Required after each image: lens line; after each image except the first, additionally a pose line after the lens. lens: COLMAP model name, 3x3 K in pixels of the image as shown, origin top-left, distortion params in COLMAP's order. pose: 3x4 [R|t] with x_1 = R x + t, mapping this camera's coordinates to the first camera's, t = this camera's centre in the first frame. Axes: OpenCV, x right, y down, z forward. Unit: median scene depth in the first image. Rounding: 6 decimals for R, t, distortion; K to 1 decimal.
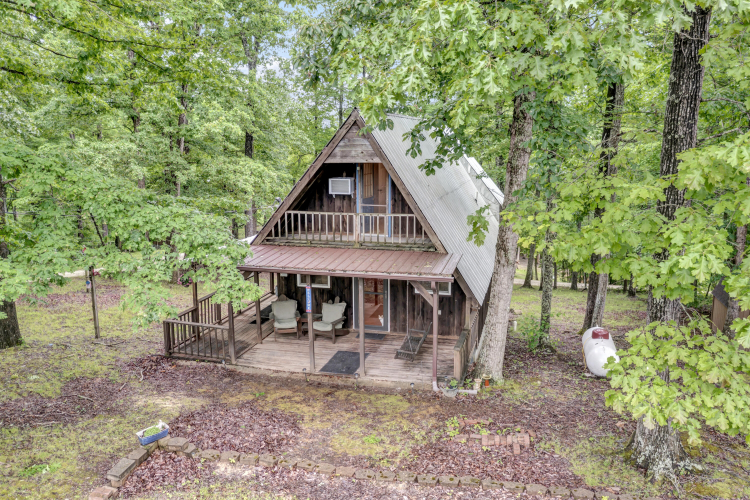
lens RADIAL K [[599.8, 0, 373.4], [0, 599.8, 233.5], [0, 0, 1]] dist [-0.006650, -0.006458]
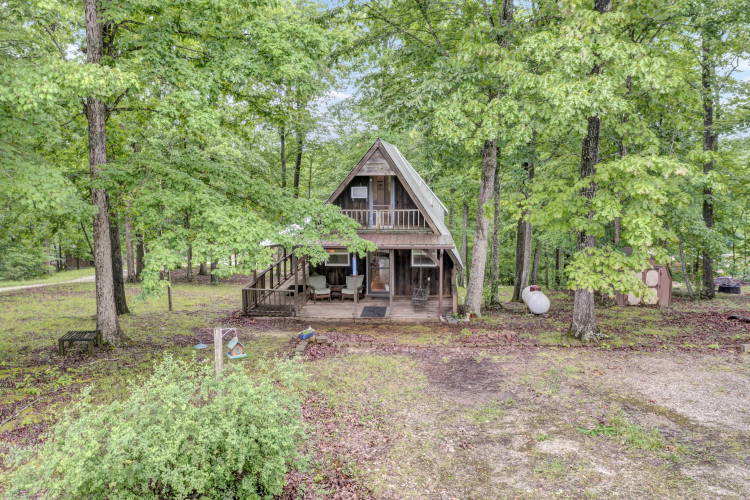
lens RADIAL K [[599.8, 0, 373.4], [0, 599.8, 233.5], [0, 0, 1]] dist [-0.006650, -0.006458]
pose [[0.983021, -0.021245, 0.182261, -0.314187], [0.028127, 0.998982, -0.035257, 0.077250], [-0.181326, 0.039784, 0.982618, -0.444958]]
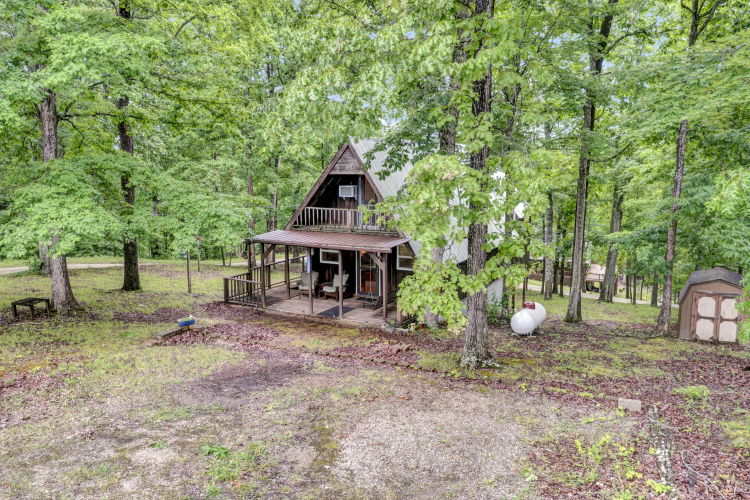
lens RADIAL K [[601.6, 0, 375.5], [0, 601.6, 221.4], [0, 0, 1]] dist [-0.007157, -0.007700]
pose [[0.973782, 0.027253, -0.225843, 0.371110], [-0.039729, 0.997914, -0.050884, 0.068971], [0.223985, 0.058522, 0.972834, -0.406278]]
